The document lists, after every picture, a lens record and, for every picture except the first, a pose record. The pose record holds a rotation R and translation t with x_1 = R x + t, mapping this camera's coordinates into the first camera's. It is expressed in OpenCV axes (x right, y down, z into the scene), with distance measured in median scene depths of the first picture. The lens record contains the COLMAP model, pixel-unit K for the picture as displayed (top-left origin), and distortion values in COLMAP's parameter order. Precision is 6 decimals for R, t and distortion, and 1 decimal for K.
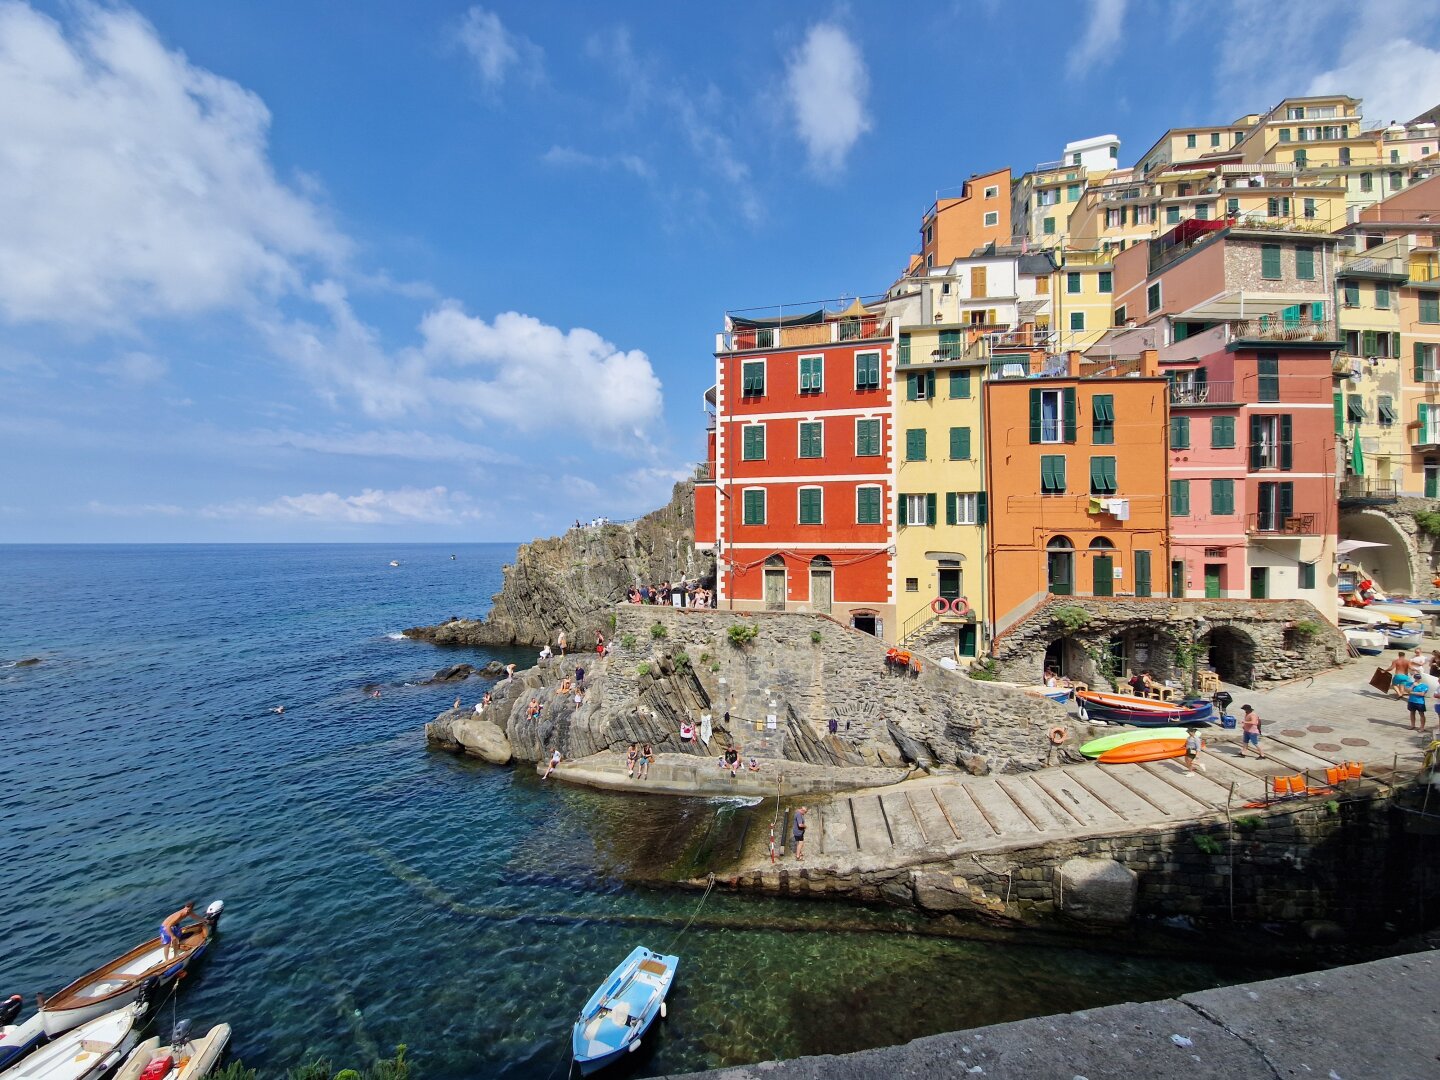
lens RADIAL K [[583.8, 0, 723.8], [0, 583.8, 542.2], [0, 0, 1]] dist [-0.011837, -0.000046]
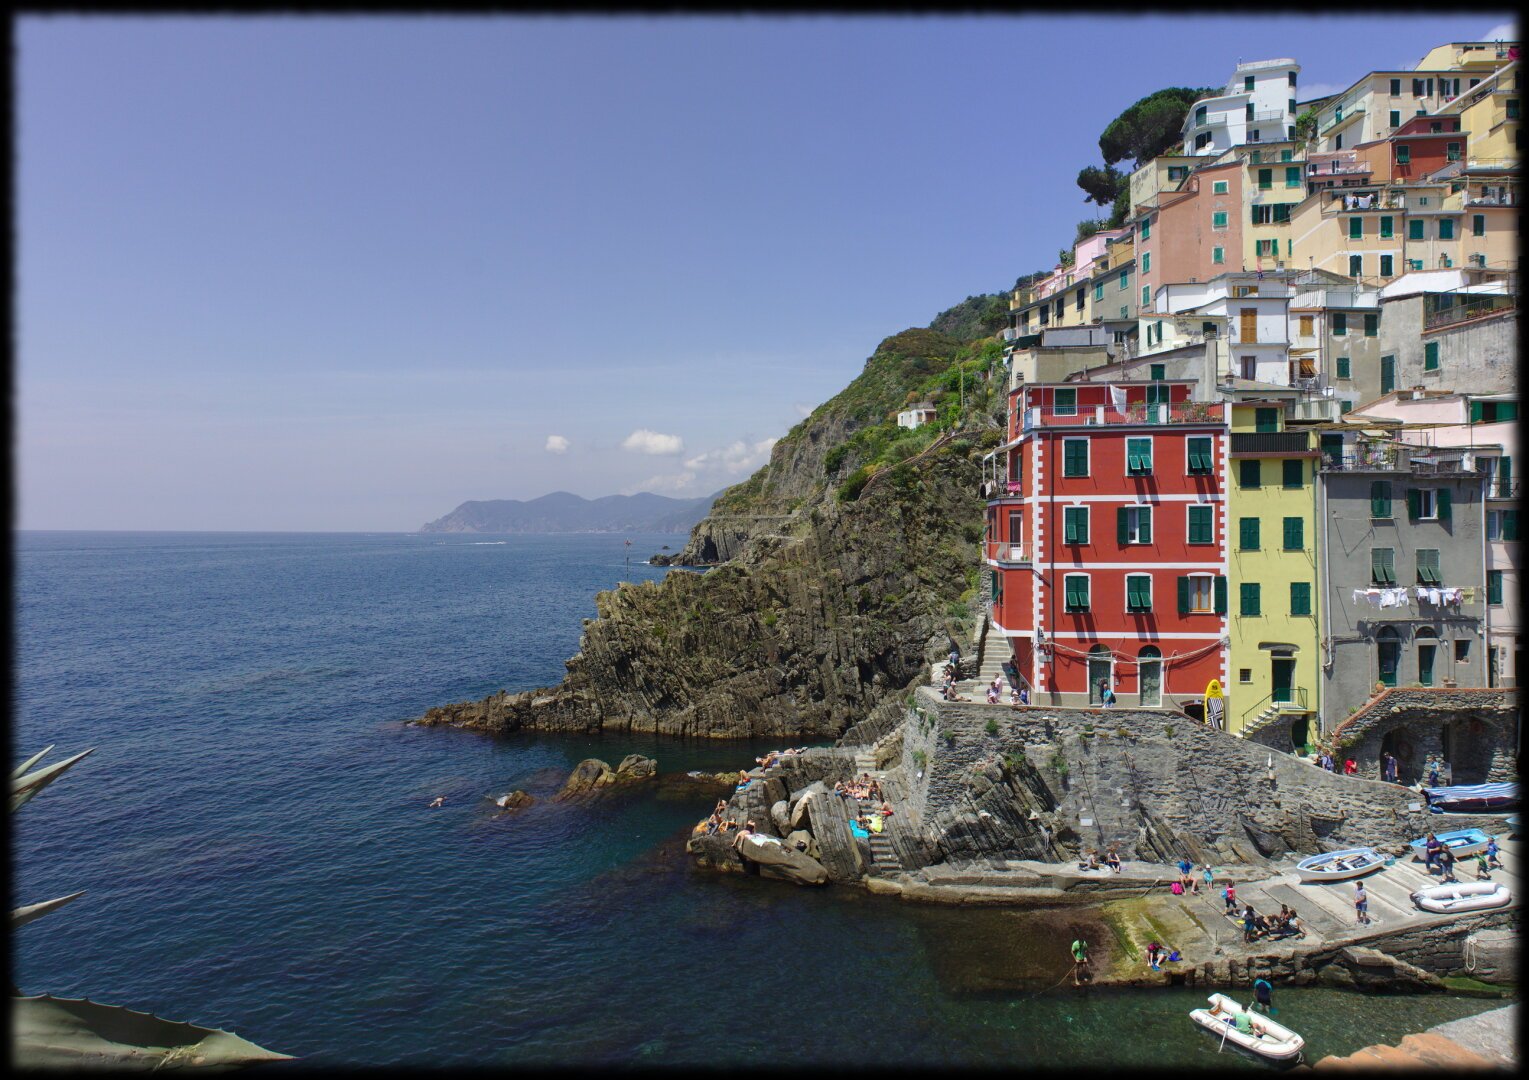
lens RADIAL K [[885.3, 0, 764.2], [0, 885.3, 541.1], [0, 0, 1]] dist [-0.001902, 0.001846]
pose [[0.989566, -0.006557, 0.143928, -0.697835], [0.004409, 0.999874, 0.015239, -0.181362], [-0.144010, -0.014446, 0.989471, -0.362267]]
